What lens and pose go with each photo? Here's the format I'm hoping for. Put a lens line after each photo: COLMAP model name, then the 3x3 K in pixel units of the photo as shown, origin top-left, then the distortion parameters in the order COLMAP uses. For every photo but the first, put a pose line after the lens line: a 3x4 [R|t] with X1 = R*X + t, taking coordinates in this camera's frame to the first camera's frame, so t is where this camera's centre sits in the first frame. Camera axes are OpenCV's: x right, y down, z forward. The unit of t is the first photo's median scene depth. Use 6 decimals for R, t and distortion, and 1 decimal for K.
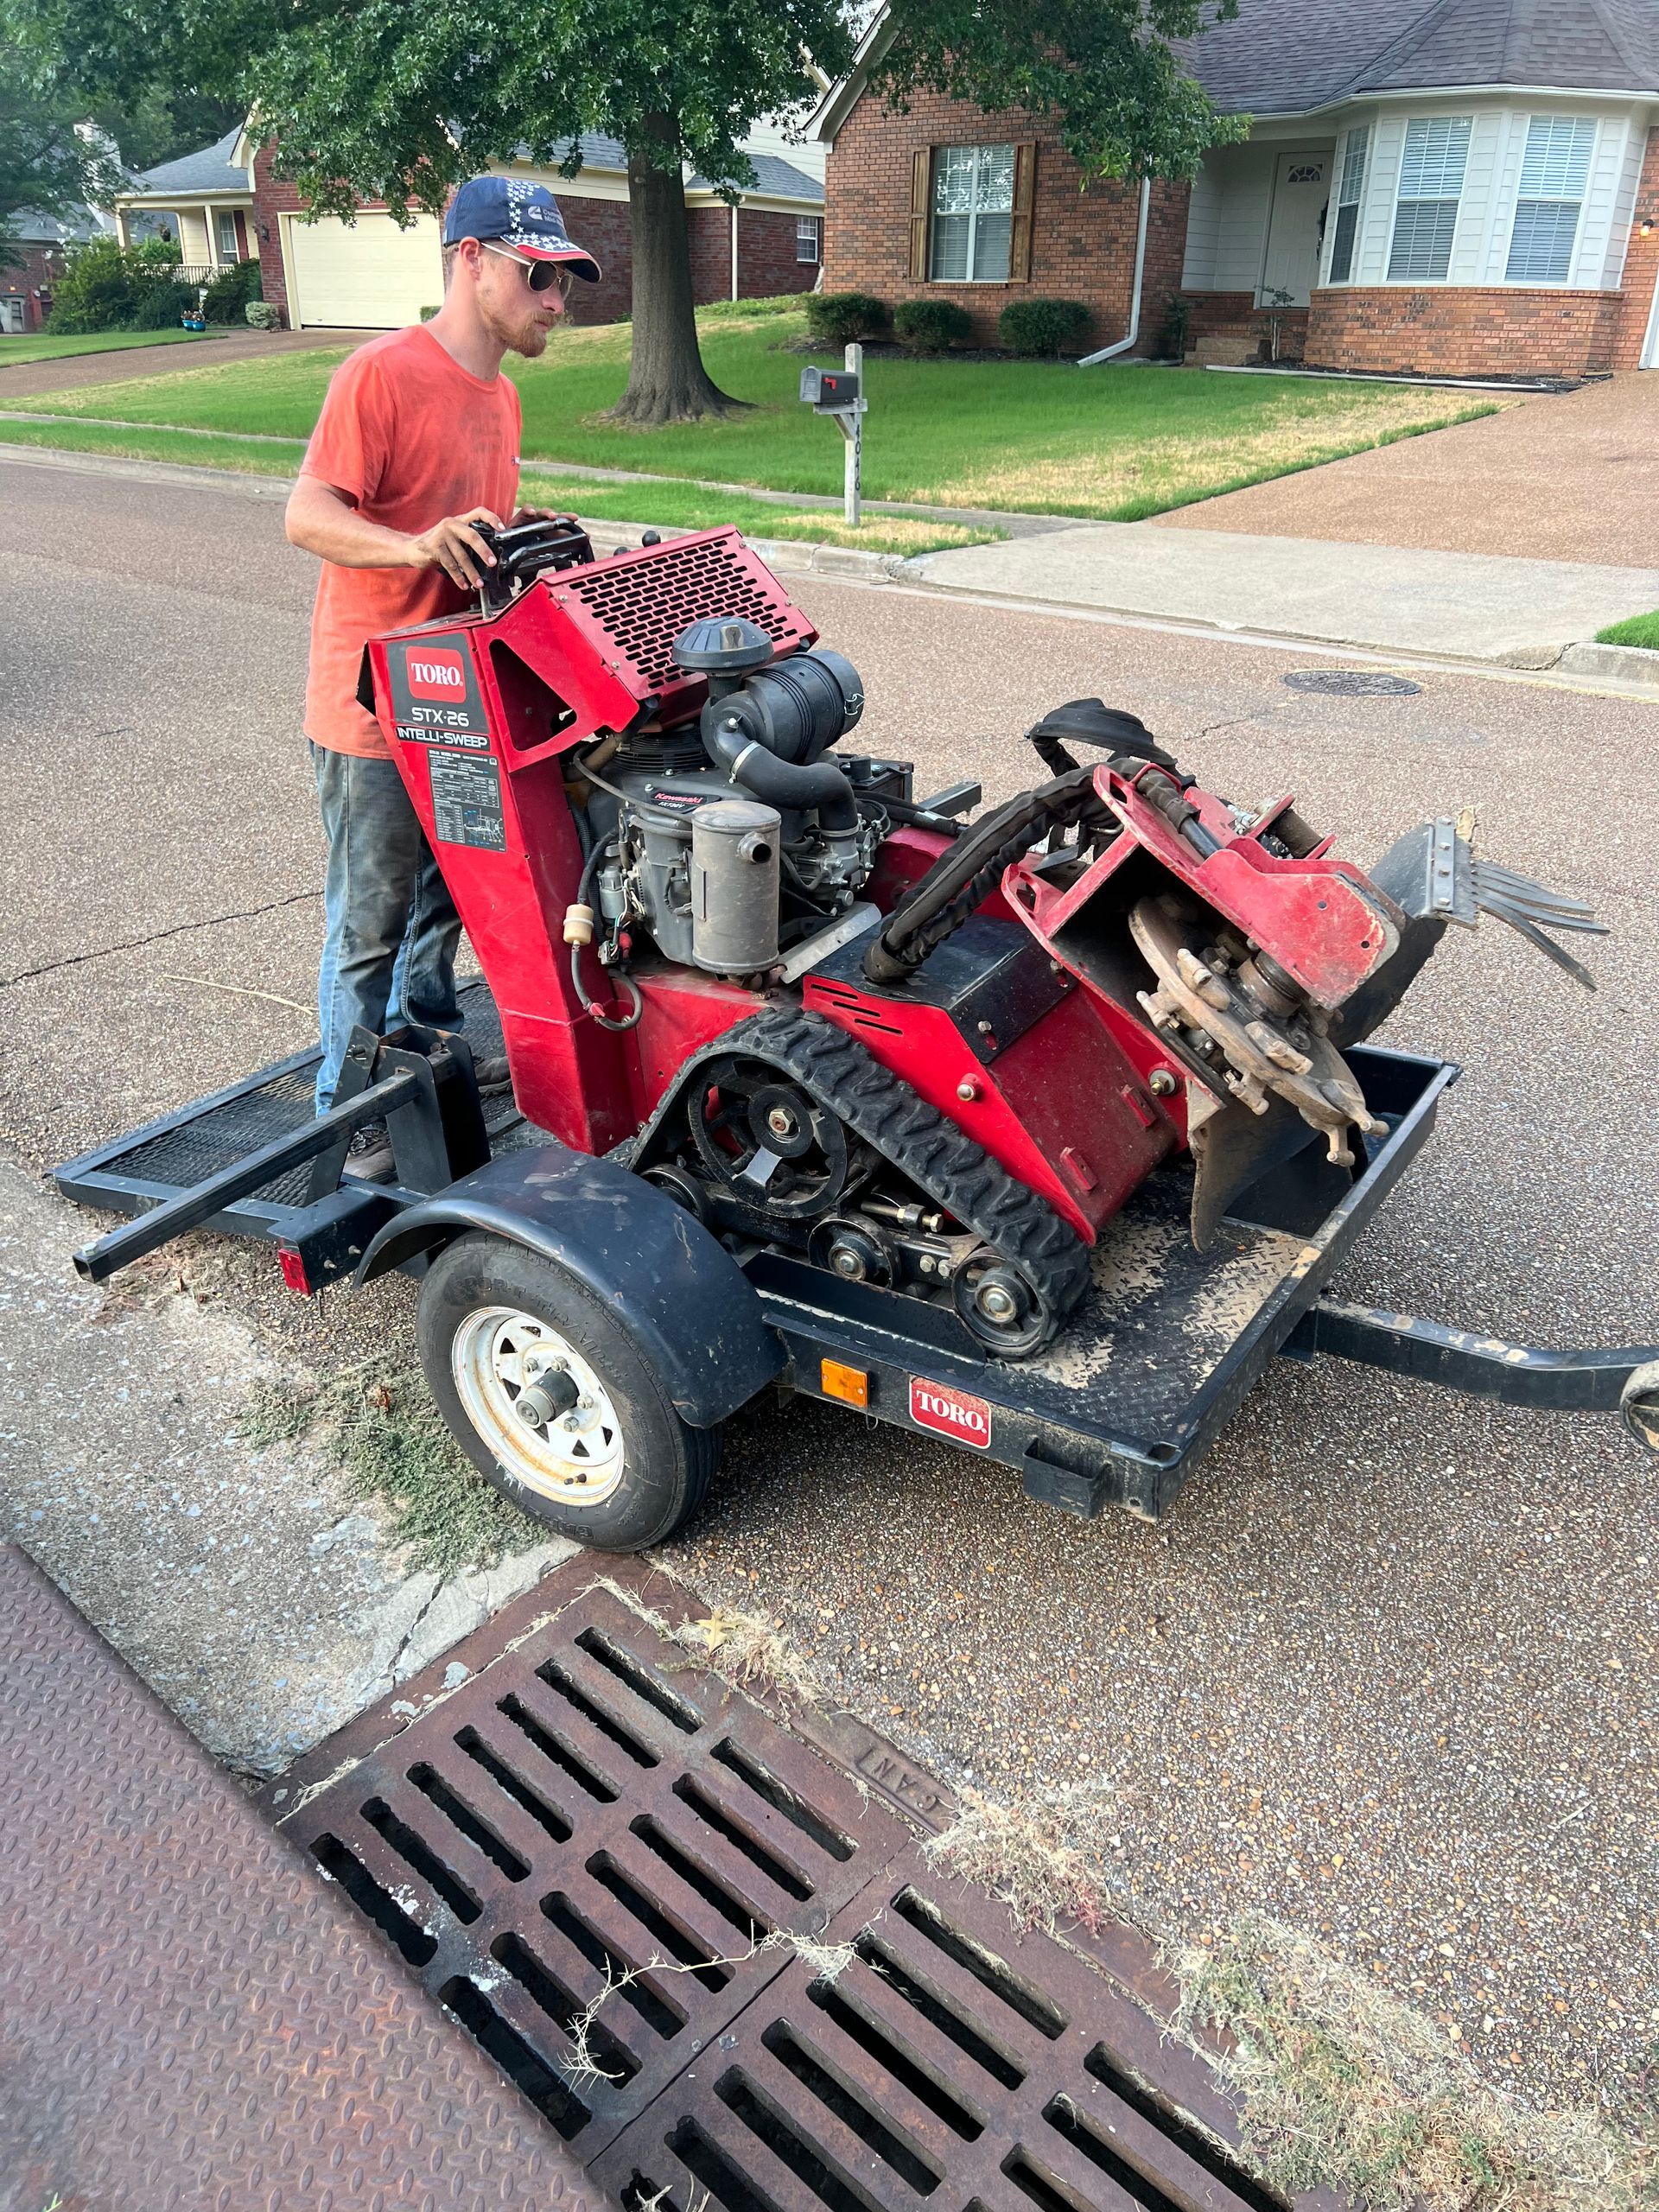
lens RADIAL K [[1618.6, 0, 829.5], [0, 1618.6, 1106.0], [0, 0, 1]] dist [0.024706, -0.043920]
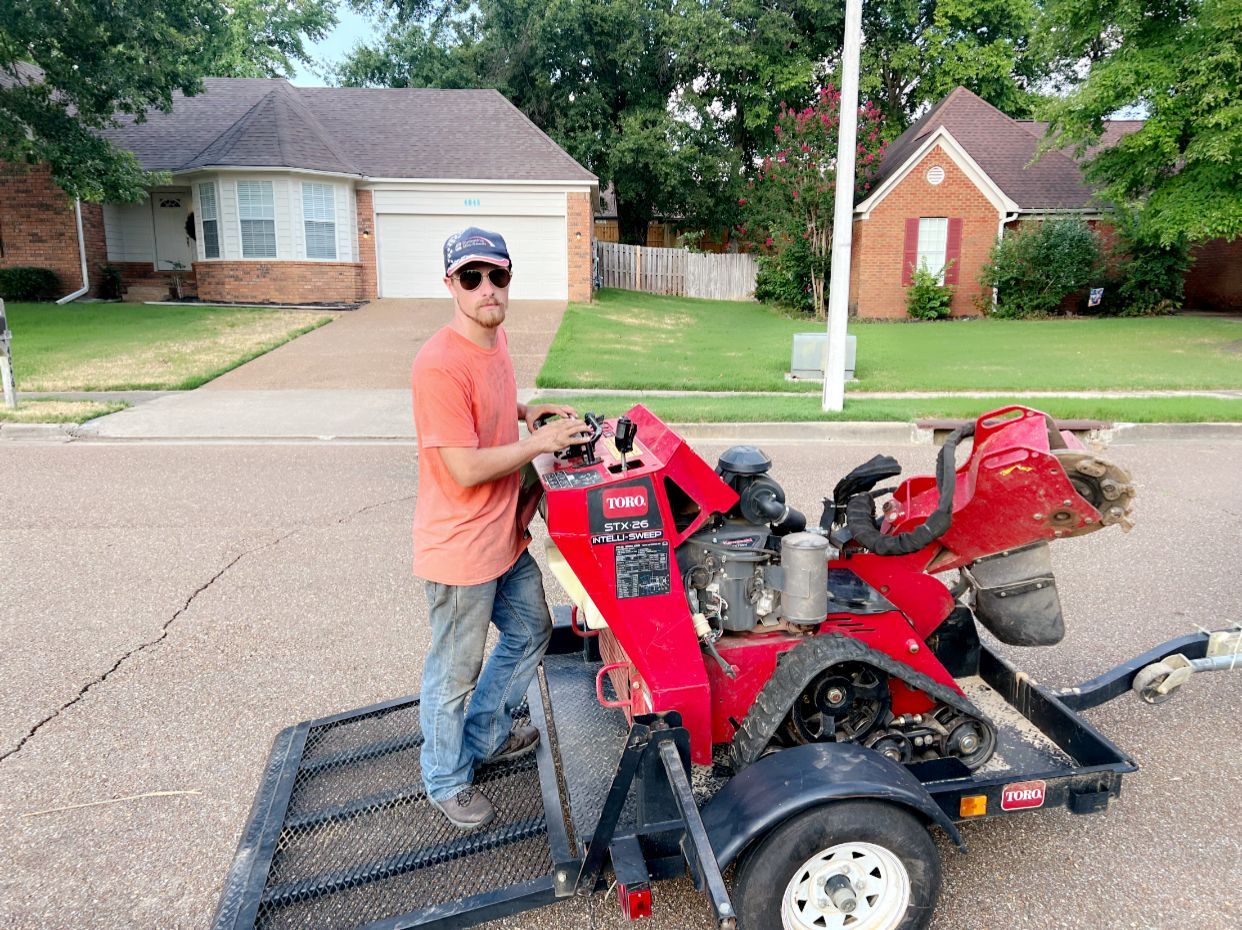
lens RADIAL K [[908.8, 0, 621.0], [0, 908.8, 465.0], [0, 0, 1]] dist [0.024706, -0.043920]
pose [[0.707778, -0.150134, 0.690298, -0.116864], [0.311709, 0.943259, -0.114451, -0.025185], [-0.633947, 0.296178, 0.714416, 0.039622]]
